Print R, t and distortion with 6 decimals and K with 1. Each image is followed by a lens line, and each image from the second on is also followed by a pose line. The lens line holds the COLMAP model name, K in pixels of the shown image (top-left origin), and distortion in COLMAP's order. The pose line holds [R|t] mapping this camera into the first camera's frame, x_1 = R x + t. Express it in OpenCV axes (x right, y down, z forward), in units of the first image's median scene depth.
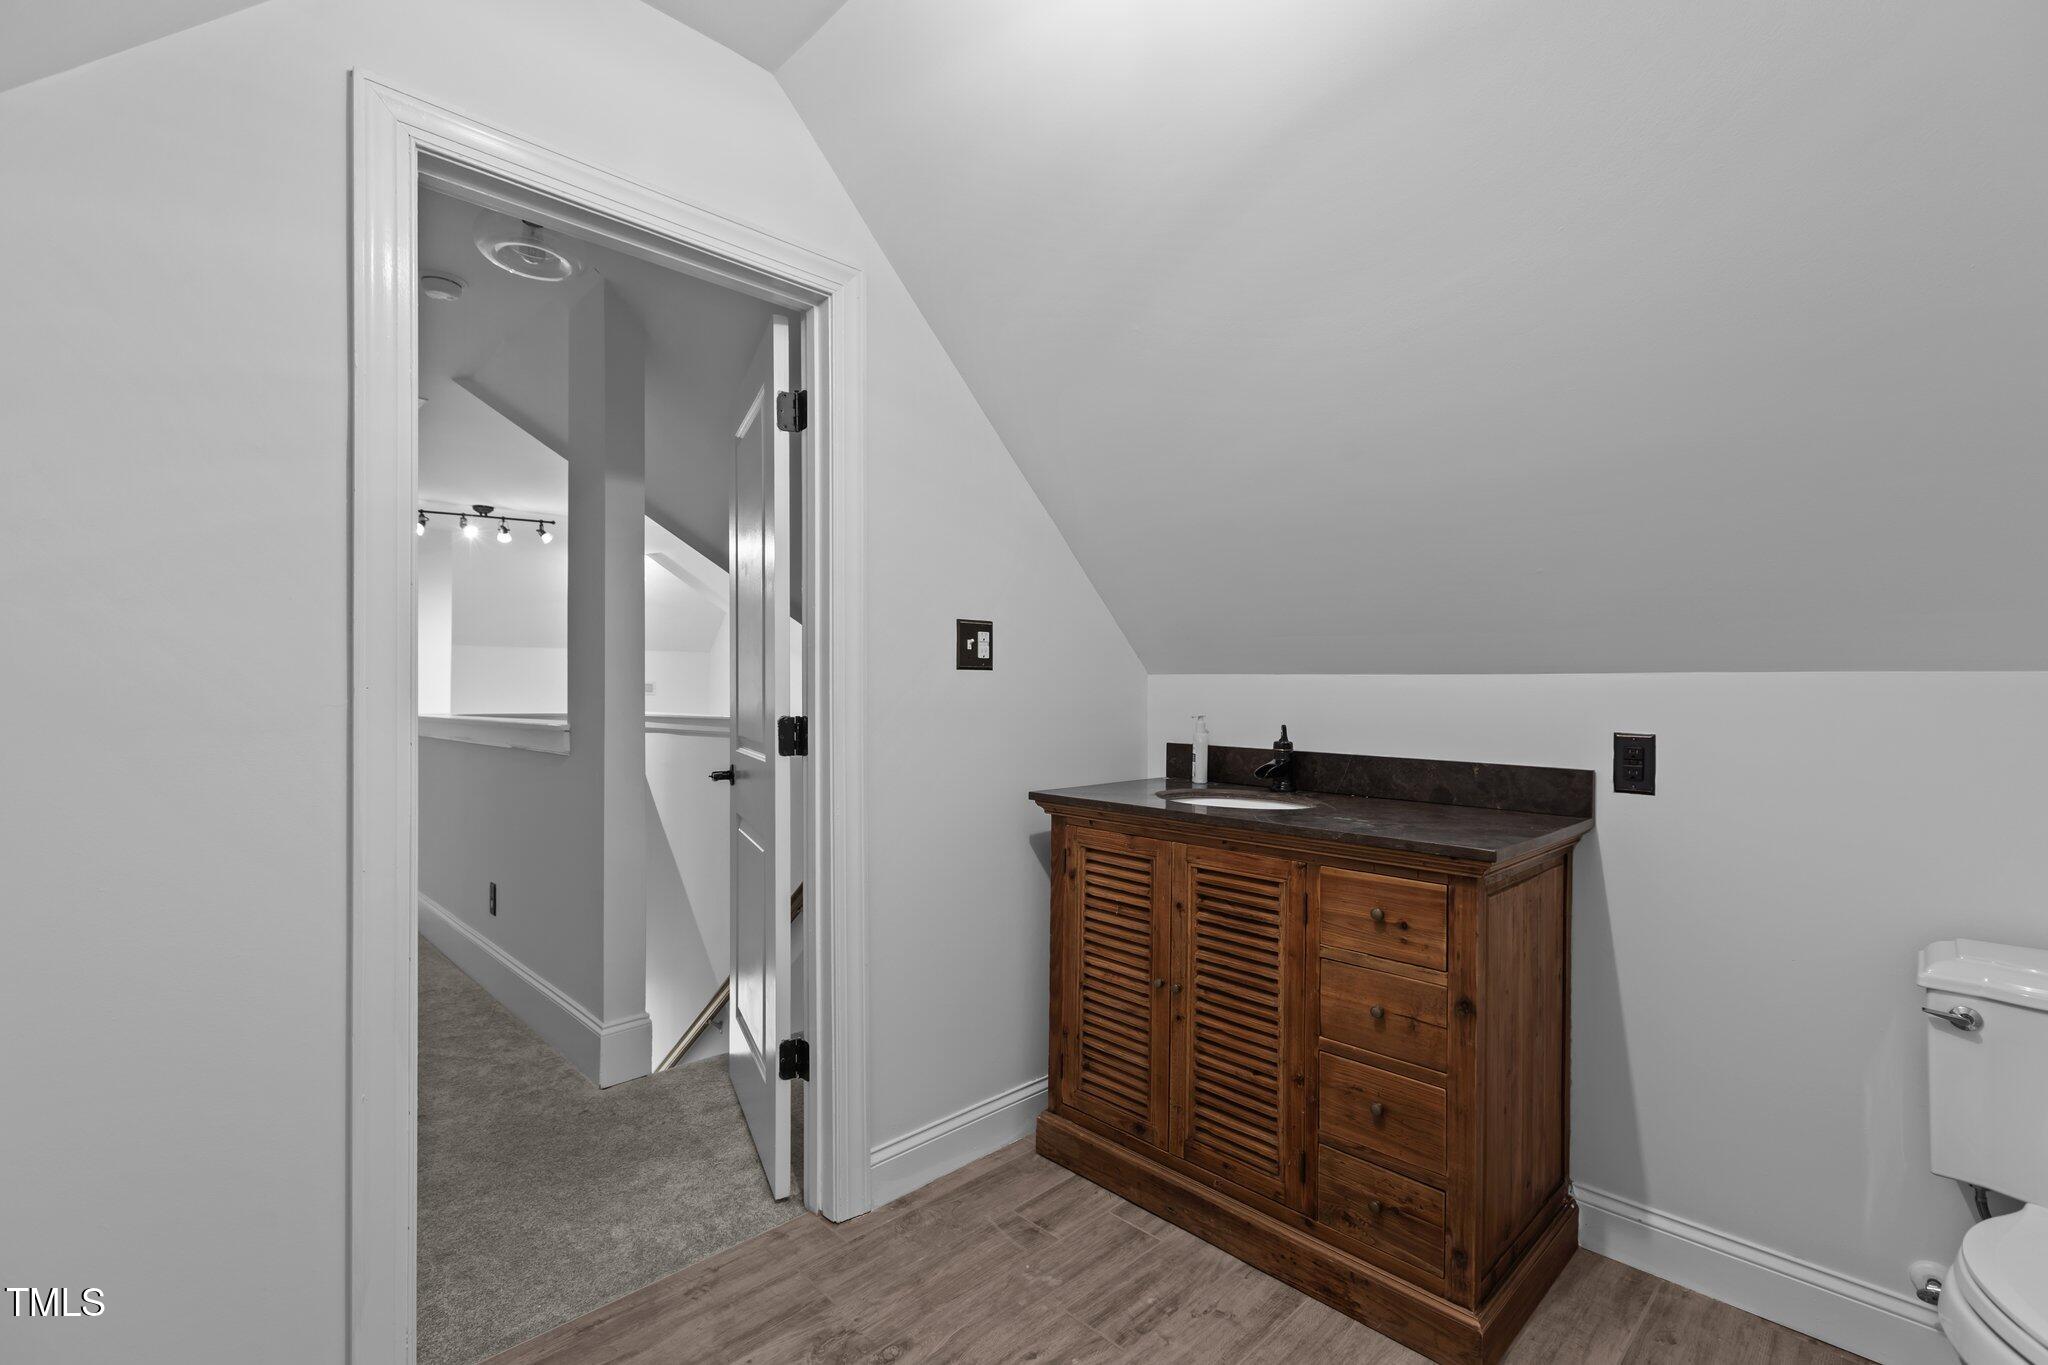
lens RADIAL K [[912.7, 0, 1022.7], [0, 912.7, 678.5], [0, 0, 1]] dist [-0.000155, -0.000200]
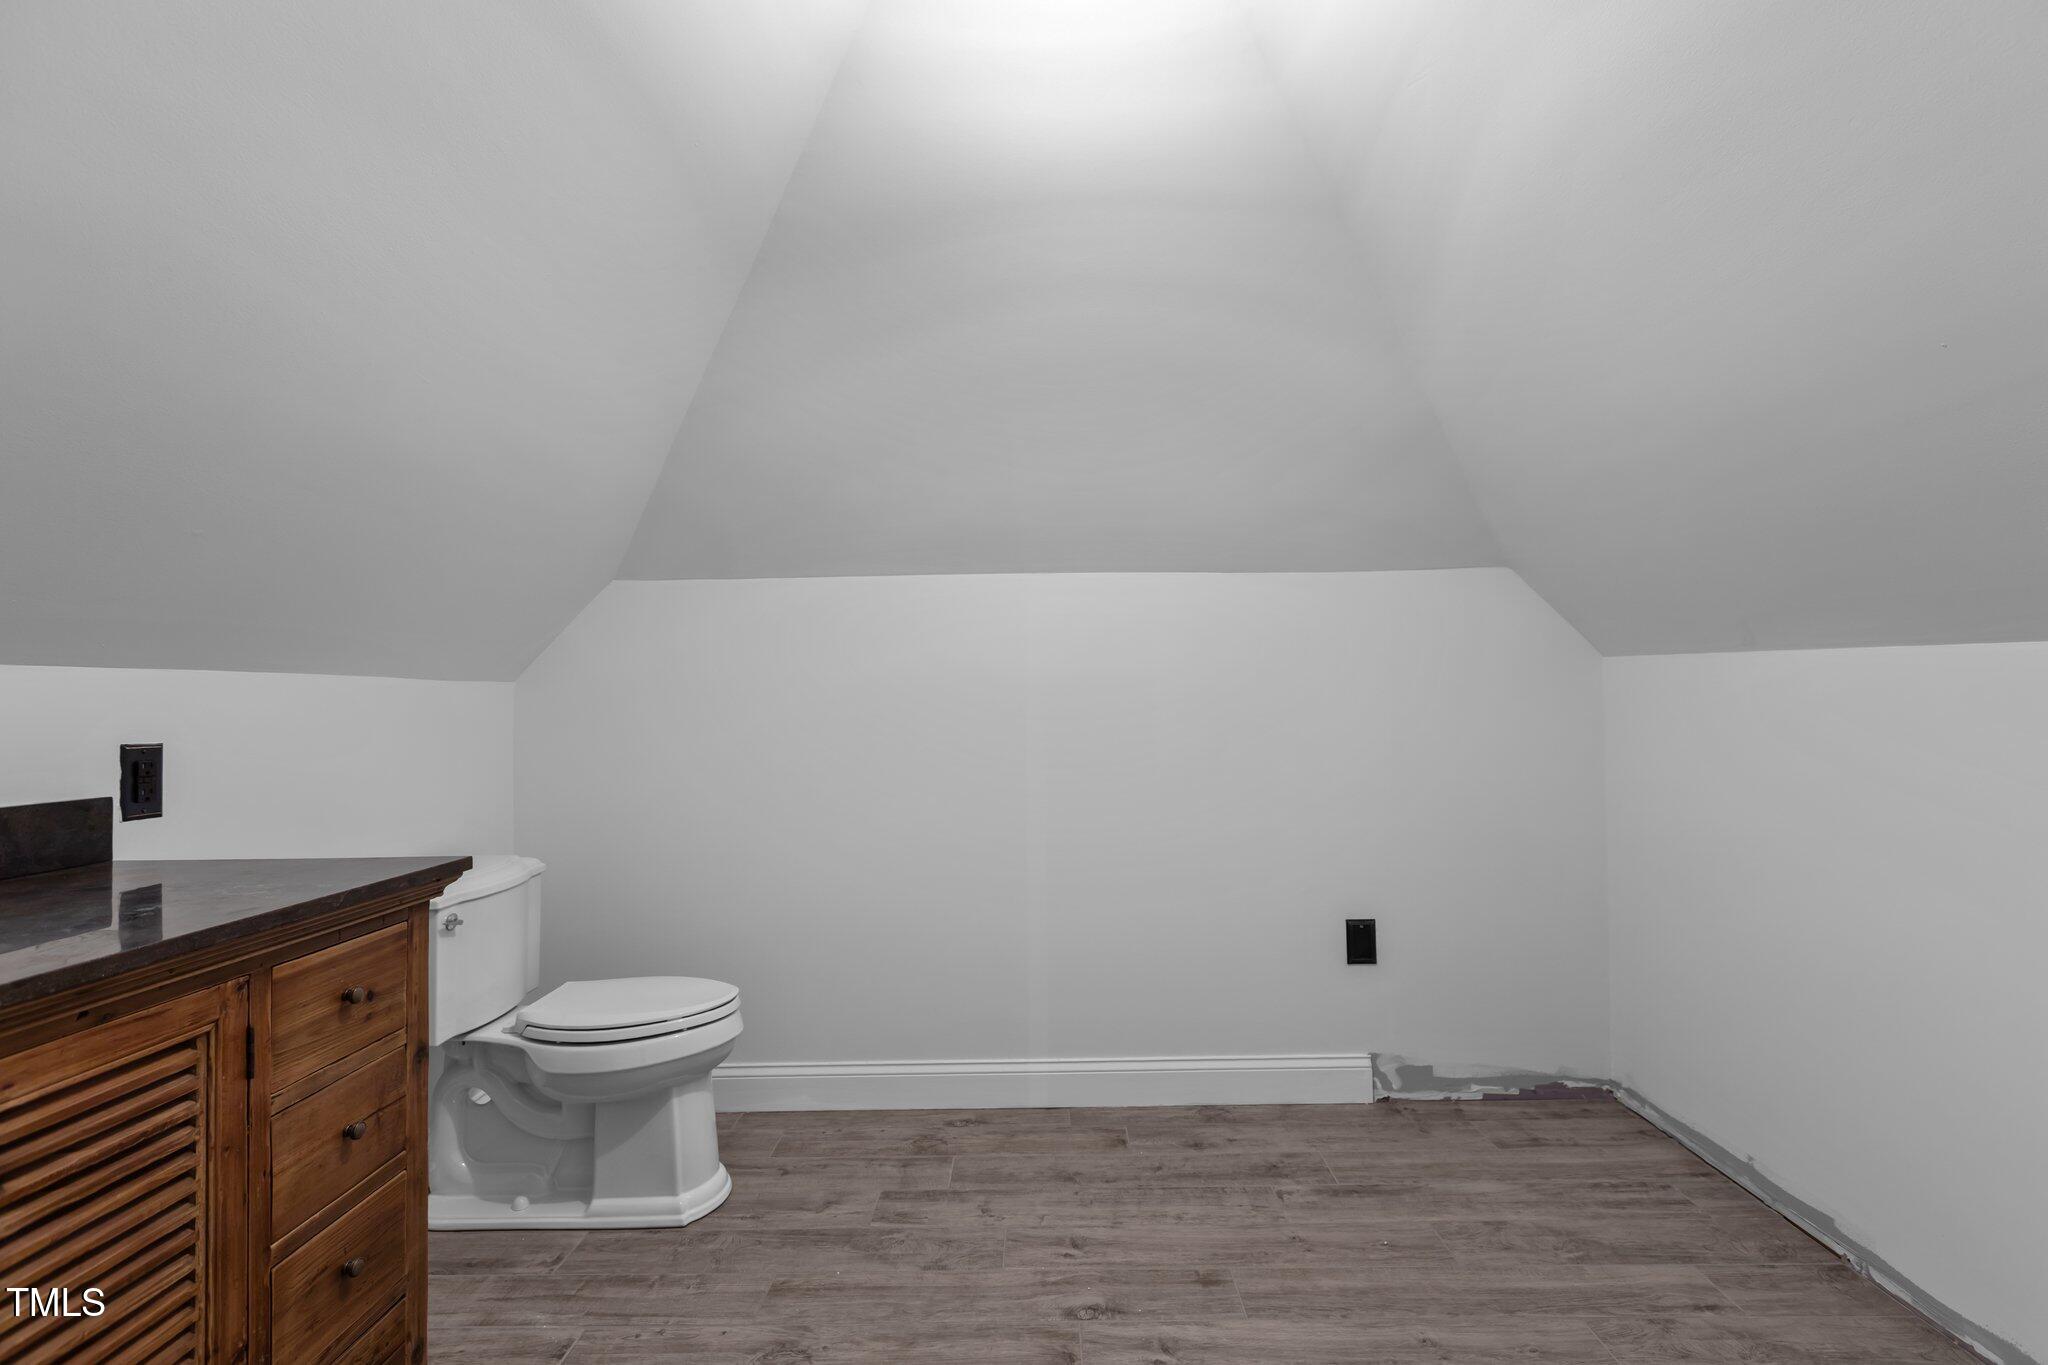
lens RADIAL K [[912.7, 0, 1031.4], [0, 912.7, 684.0], [0, 0, 1]] dist [-0.000155, -0.000200]
pose [[-0.702019, 0.013432, 0.712031, -0.482757], [0.001523, 0.999848, -0.017360, 0.024488], [-0.712157, -0.011102, -0.701933, 1.079563]]
